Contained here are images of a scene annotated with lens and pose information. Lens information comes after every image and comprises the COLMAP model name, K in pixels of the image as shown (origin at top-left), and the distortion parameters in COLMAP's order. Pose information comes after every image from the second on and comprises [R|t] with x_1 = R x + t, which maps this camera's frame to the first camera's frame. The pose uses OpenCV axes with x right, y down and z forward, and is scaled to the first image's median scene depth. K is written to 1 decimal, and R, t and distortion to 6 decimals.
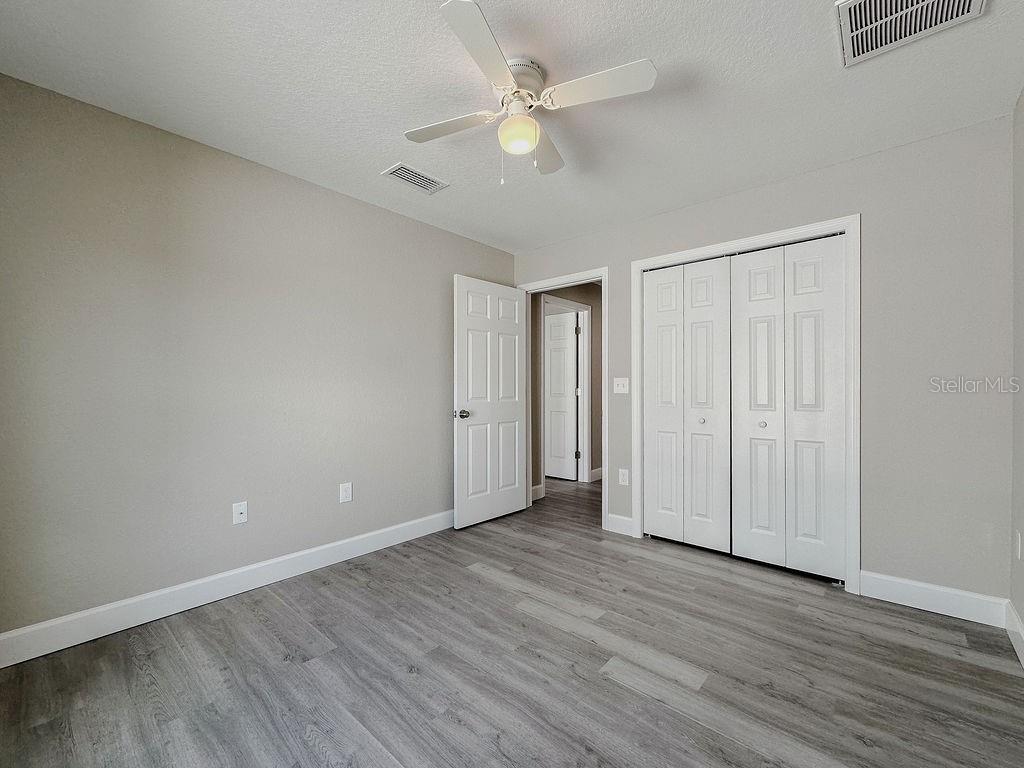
lens RADIAL K [[420.2, 0, 511.4], [0, 420.2, 386.9], [0, 0, 1]] dist [-0.001764, 0.000521]
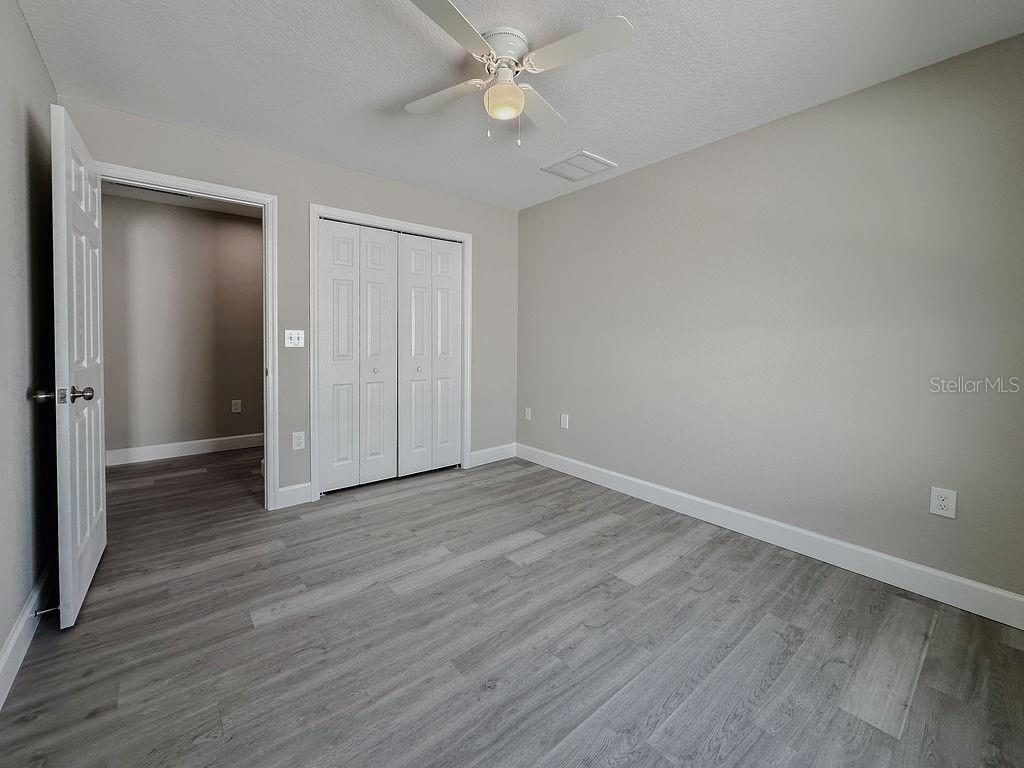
lens RADIAL K [[420.2, 0, 489.3], [0, 420.2, 345.9], [0, 0, 1]] dist [-0.001764, 0.000521]
pose [[0.185329, -0.013971, 0.982577, -0.734795], [-0.011393, 0.999801, 0.016365, -0.008892], [-0.982610, -0.014227, 0.185133, 0.603754]]
